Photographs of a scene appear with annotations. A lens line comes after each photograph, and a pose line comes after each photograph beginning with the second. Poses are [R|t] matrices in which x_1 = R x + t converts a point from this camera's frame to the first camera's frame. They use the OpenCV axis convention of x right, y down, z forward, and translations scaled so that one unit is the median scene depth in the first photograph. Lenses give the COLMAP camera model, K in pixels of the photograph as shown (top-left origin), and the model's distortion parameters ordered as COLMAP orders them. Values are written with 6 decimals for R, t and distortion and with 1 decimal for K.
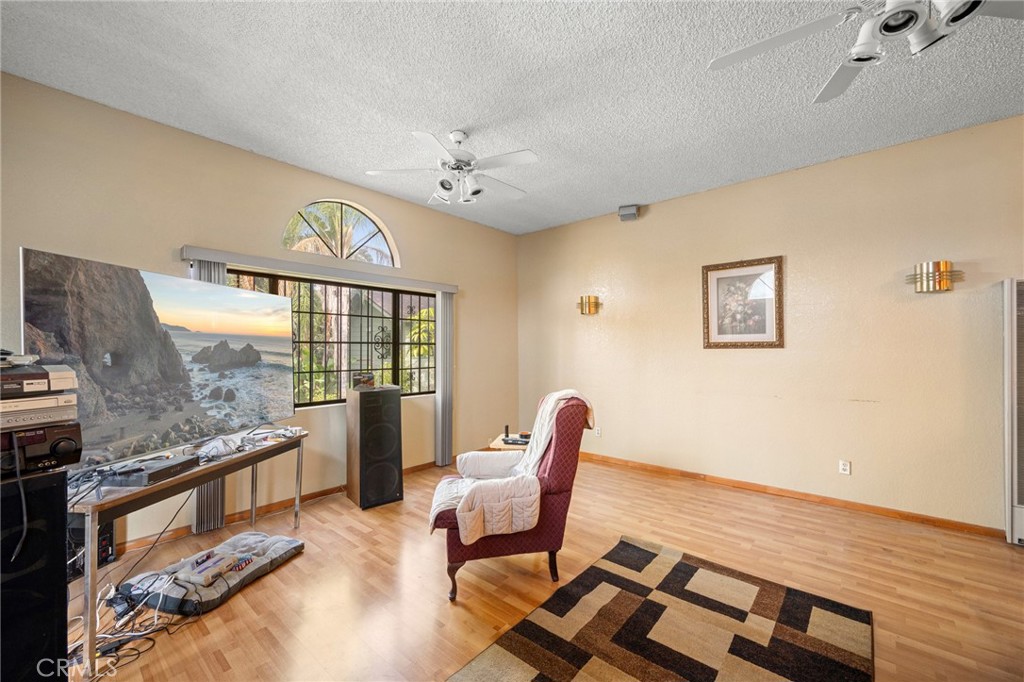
lens RADIAL K [[413.0, 0, 512.0], [0, 413.0, 341.0], [0, 0, 1]] dist [-0.001808, -0.000155]
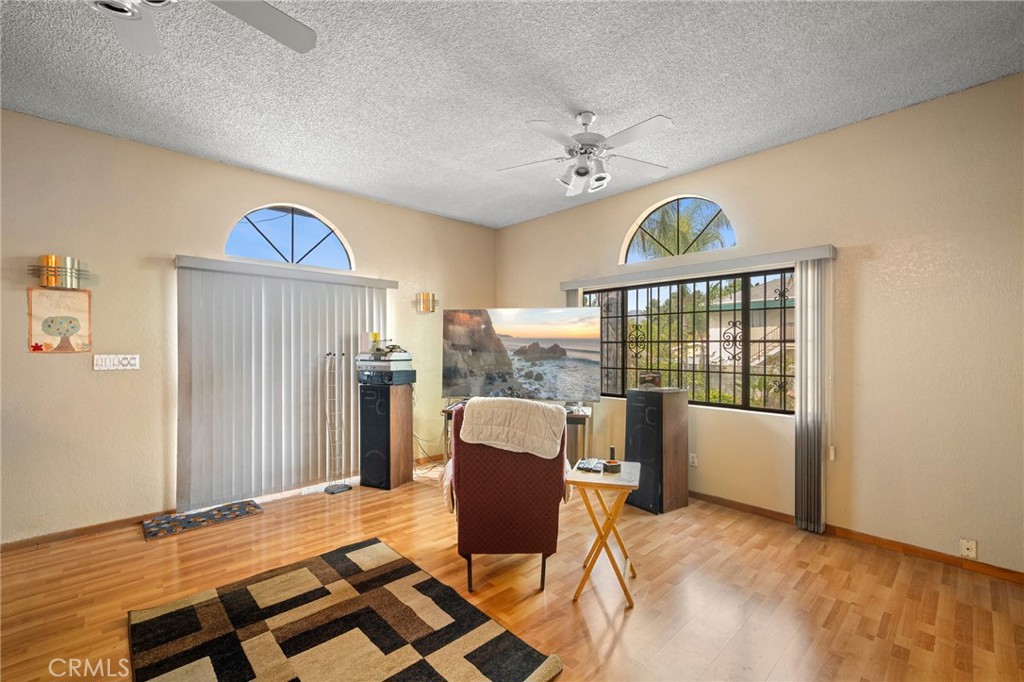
lens RADIAL K [[433.2, 0, 512.0], [0, 433.2, 341.0], [0, 0, 1]] dist [-0.000784, 0.000143]
pose [[-0.105907, -0.009988, -0.994326, 0.984915], [0.019080, 0.999745, -0.012075, 0.011888], [0.994193, -0.020251, -0.105689, 1.083915]]
